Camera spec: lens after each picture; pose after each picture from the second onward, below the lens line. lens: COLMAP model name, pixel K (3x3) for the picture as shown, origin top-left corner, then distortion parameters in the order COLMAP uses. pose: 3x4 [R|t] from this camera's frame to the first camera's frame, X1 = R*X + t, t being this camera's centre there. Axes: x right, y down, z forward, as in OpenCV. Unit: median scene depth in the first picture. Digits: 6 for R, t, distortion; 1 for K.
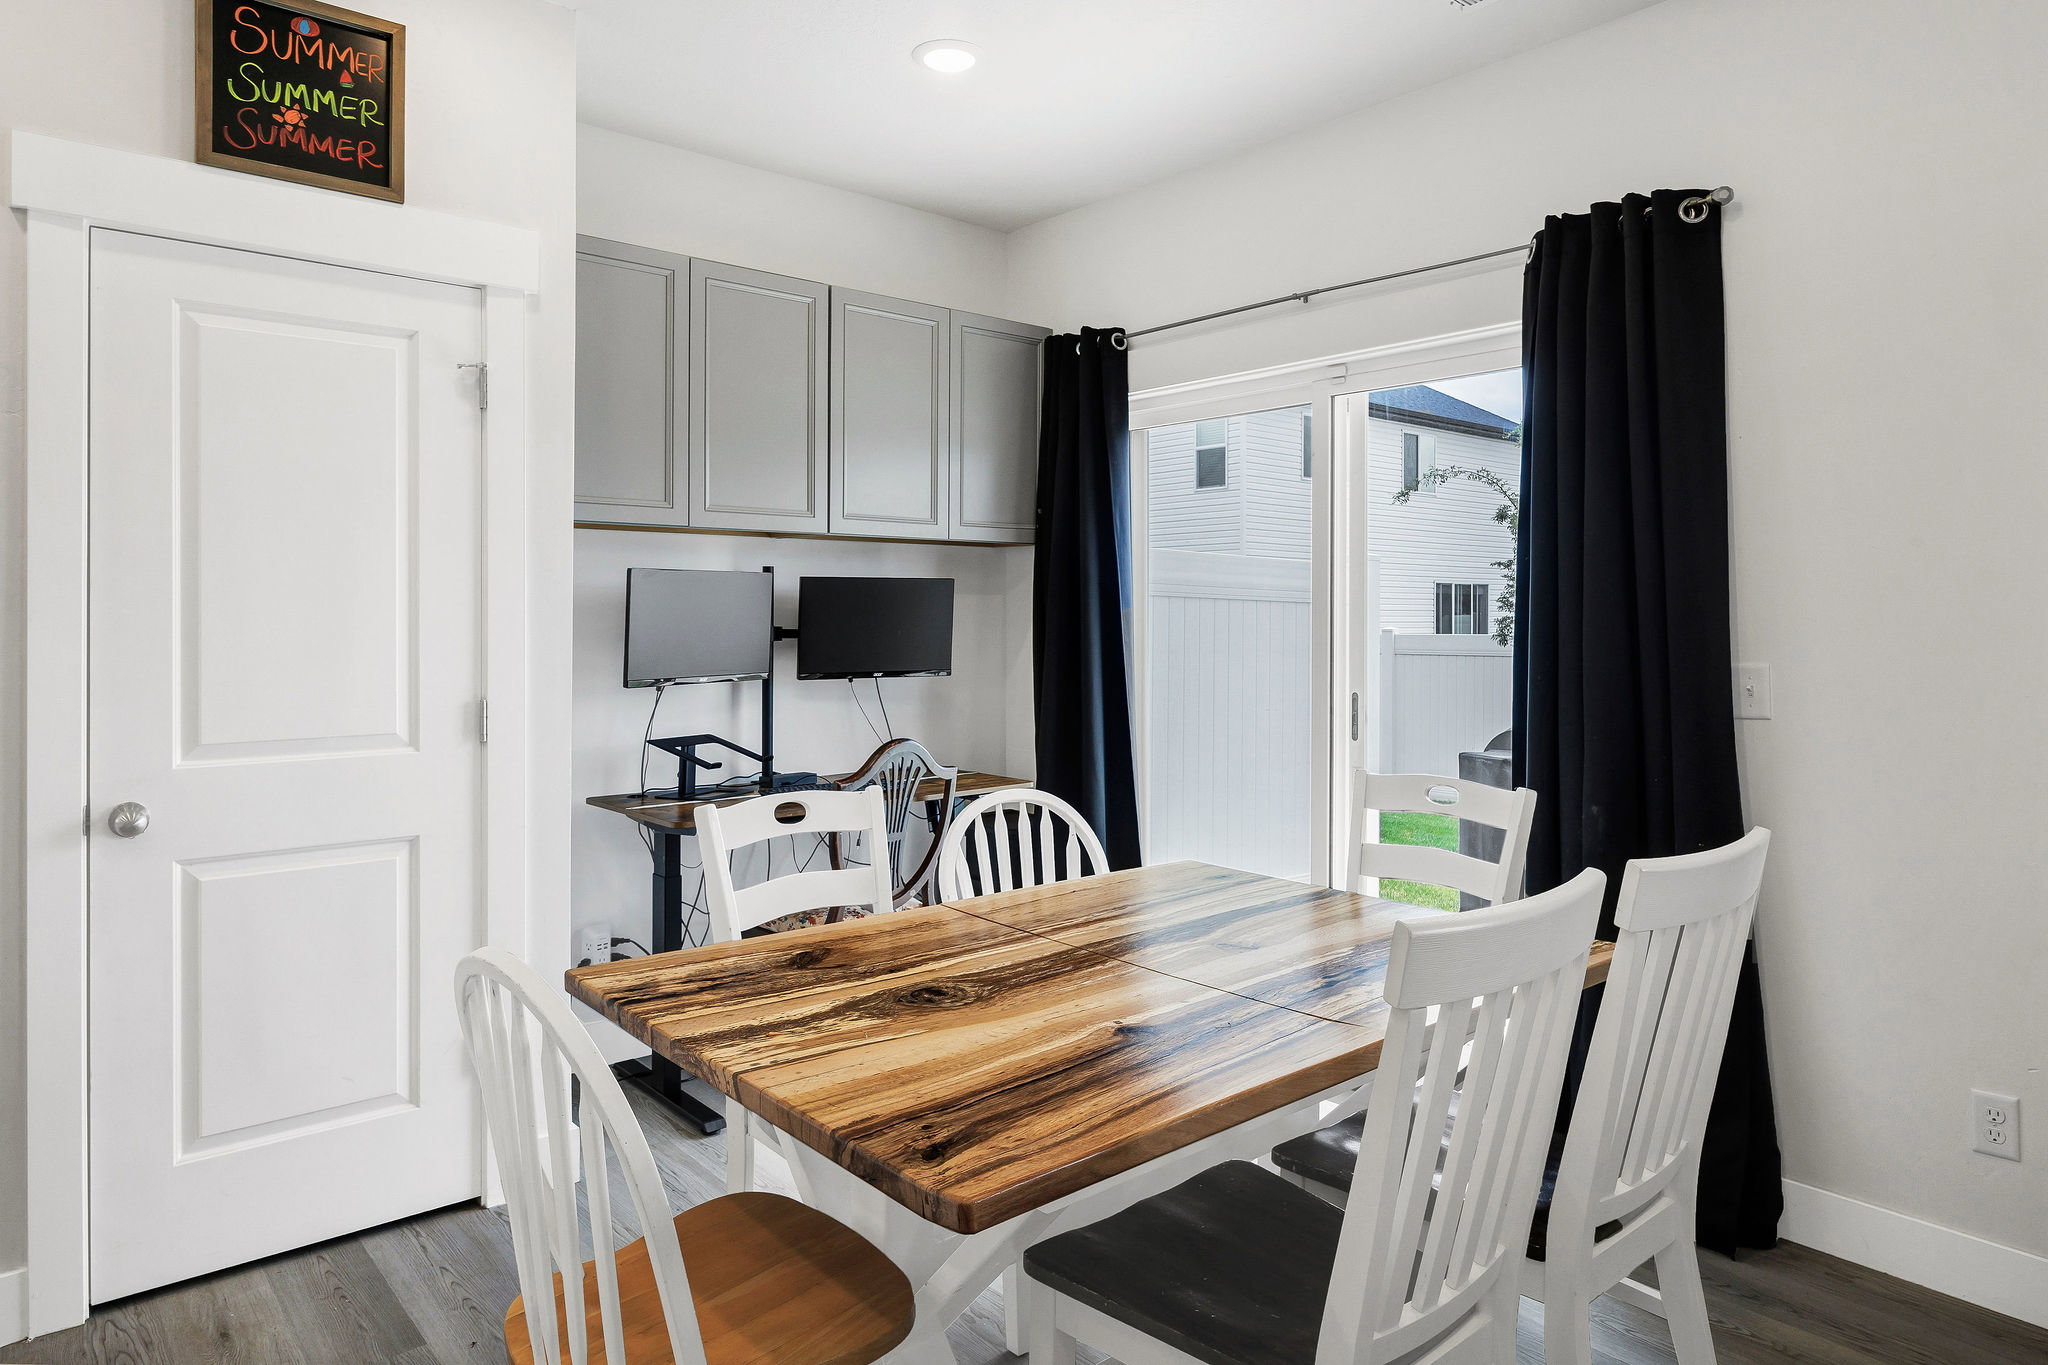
lens RADIAL K [[1250.6, 0, 974.5], [0, 1250.6, 606.6], [0, 0, 1]] dist [-0.008163, -0.004446]
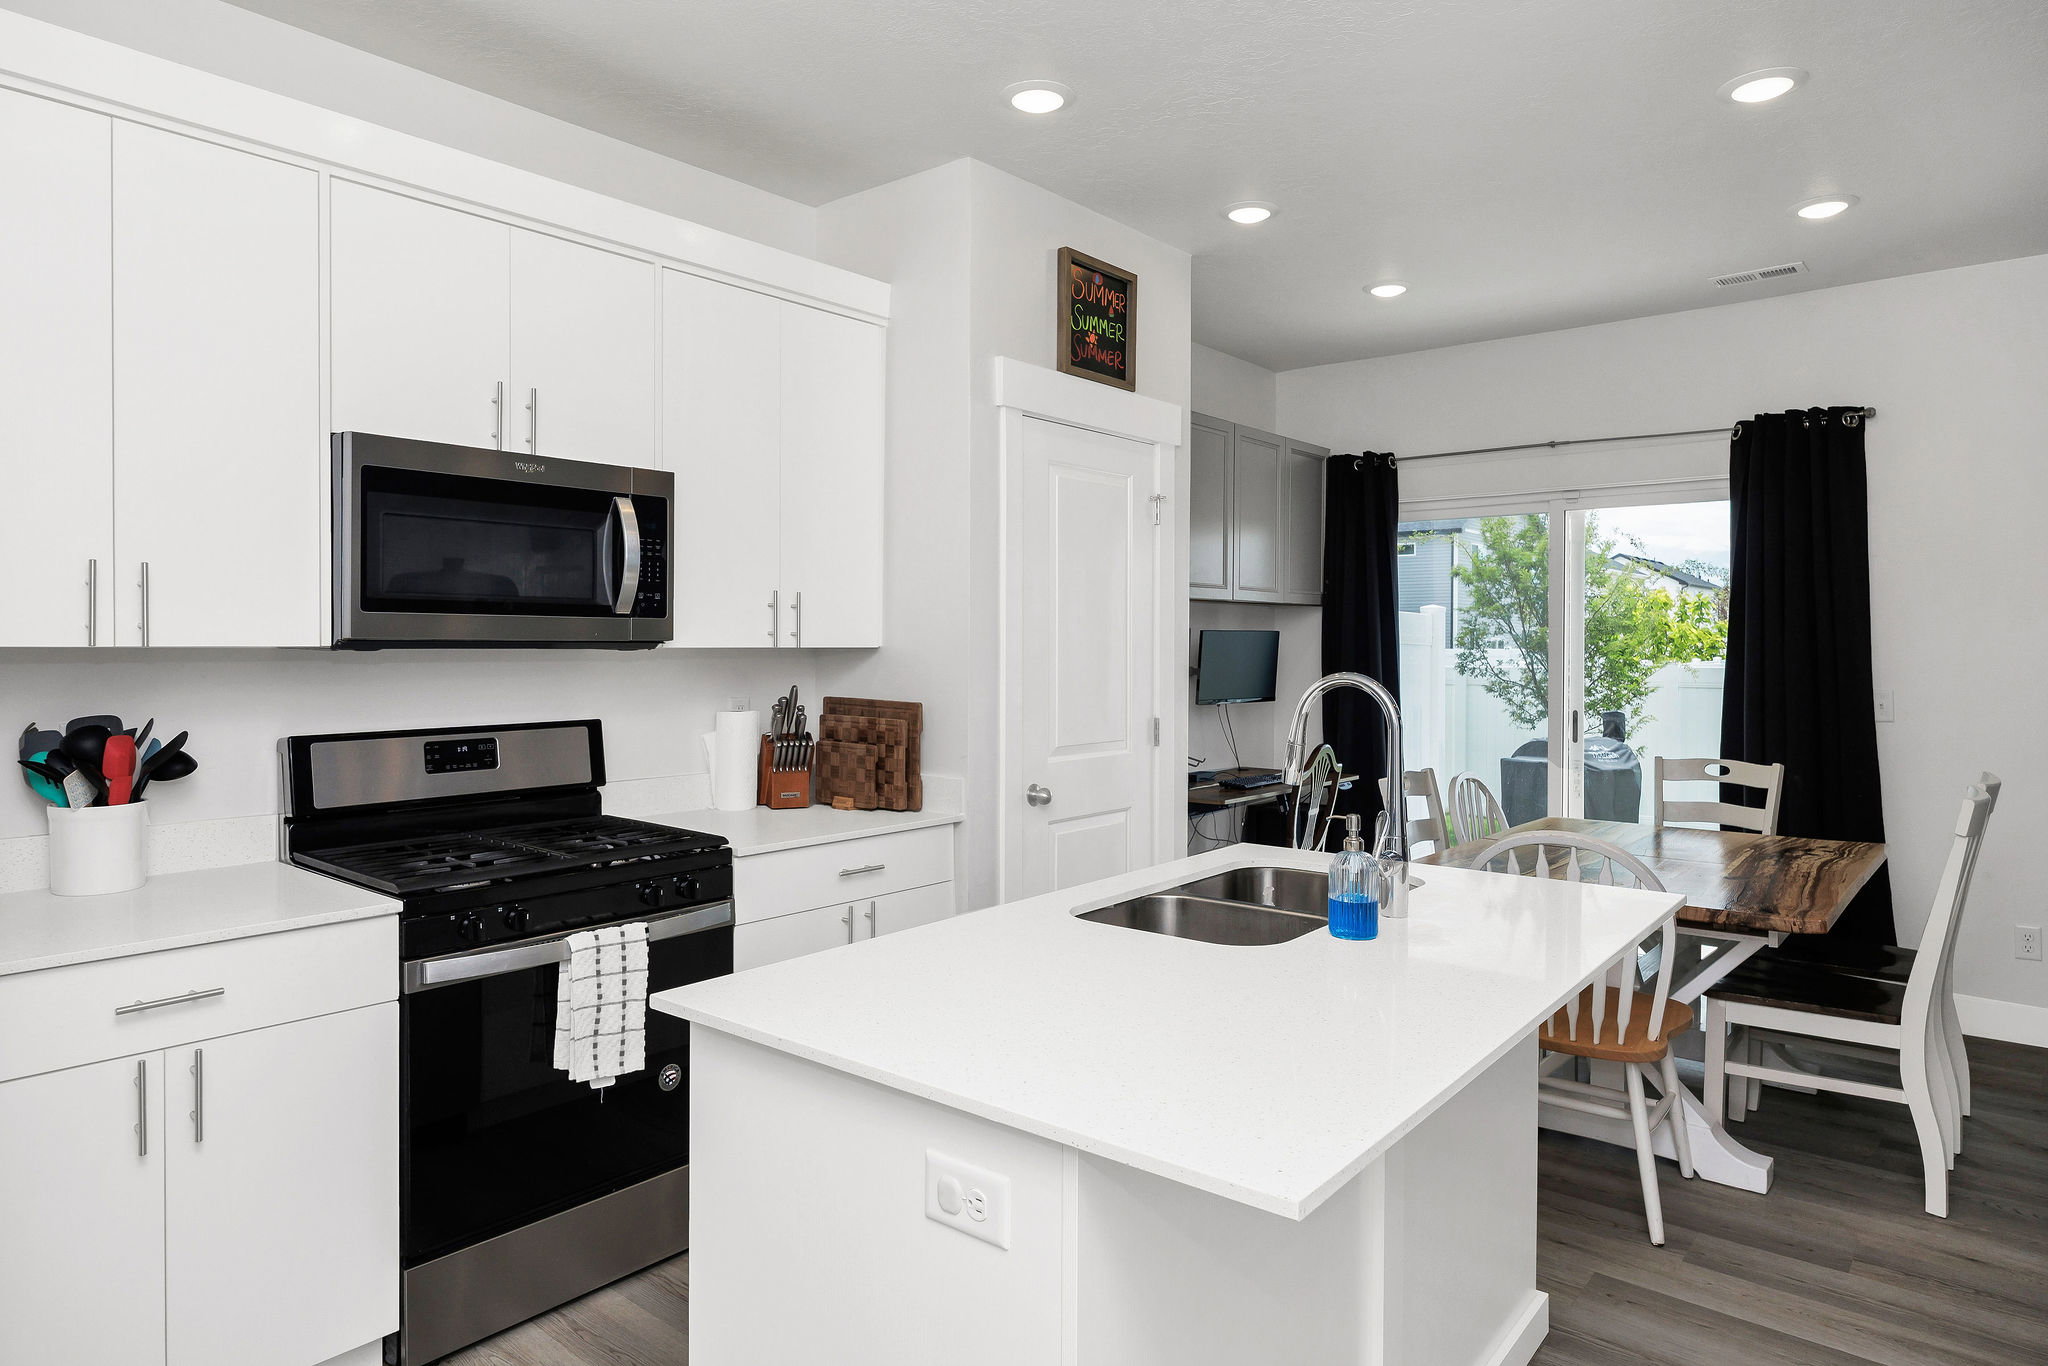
lens RADIAL K [[1240.9, 0, 996.0], [0, 1240.9, 650.9], [0, 0, 1]] dist [0.000140, 0.000147]
pose [[0.983578, -0.001562, 0.180475, -0.837324], [-0.000500, 0.999935, 0.011377, -0.023157], [-0.180481, -0.011281, 0.983514, -0.431506]]
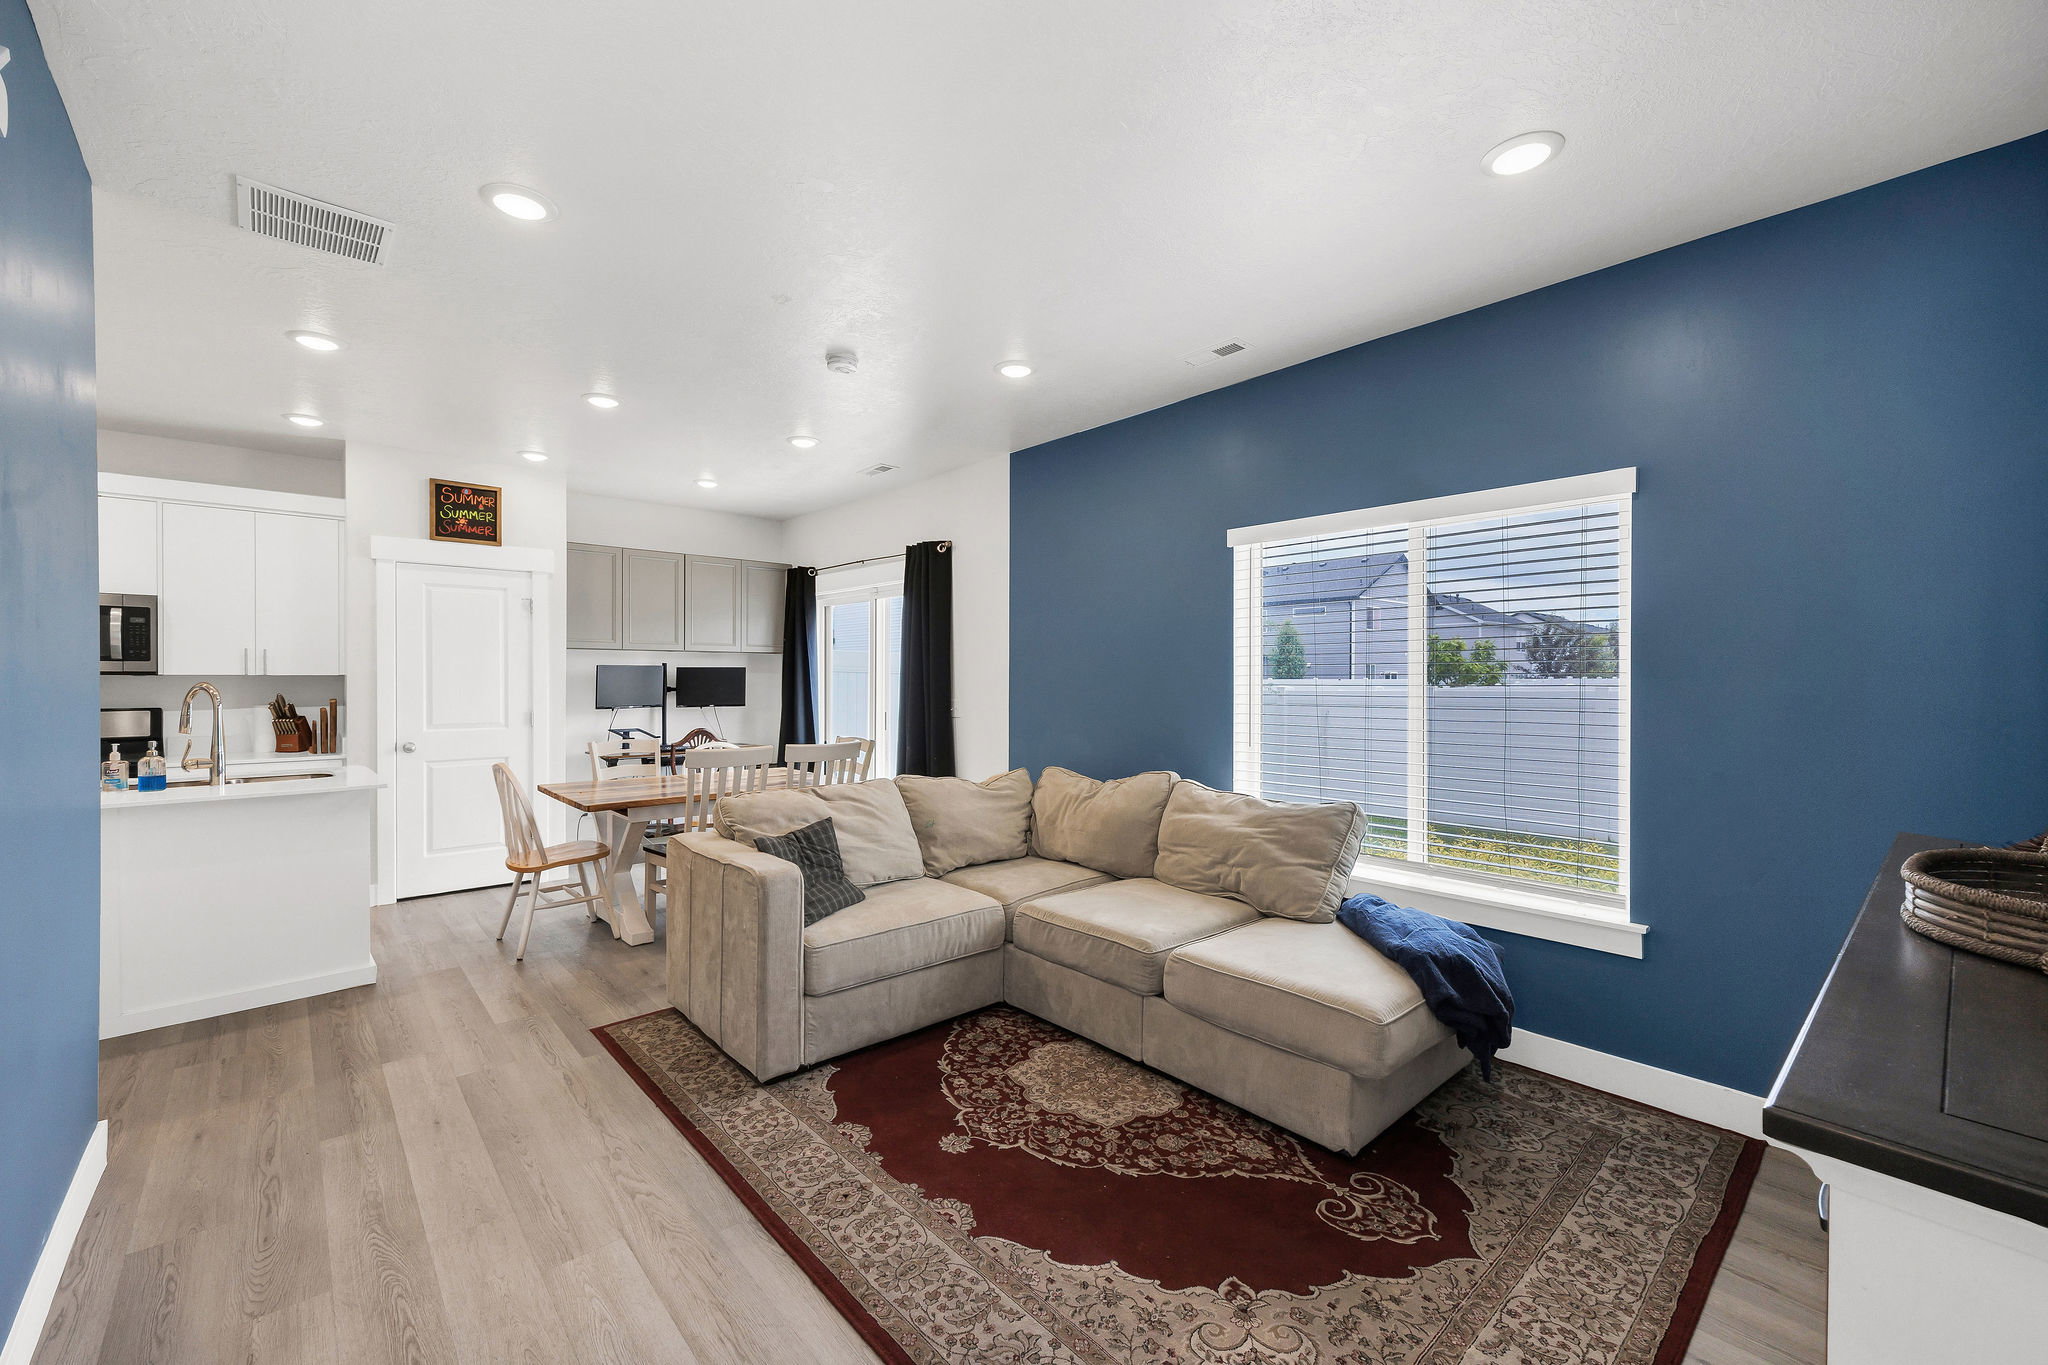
lens RADIAL K [[833.2, 0, 990.5], [0, 833.2, 676.8], [0, 0, 1]] dist [0.008774, 0.000328]
pose [[0.999770, -0.000159, 0.021445, 0.633510], [0.000066, 0.999991, 0.004317, -0.016122], [-0.021445, -0.004315, 0.999761, -0.974943]]
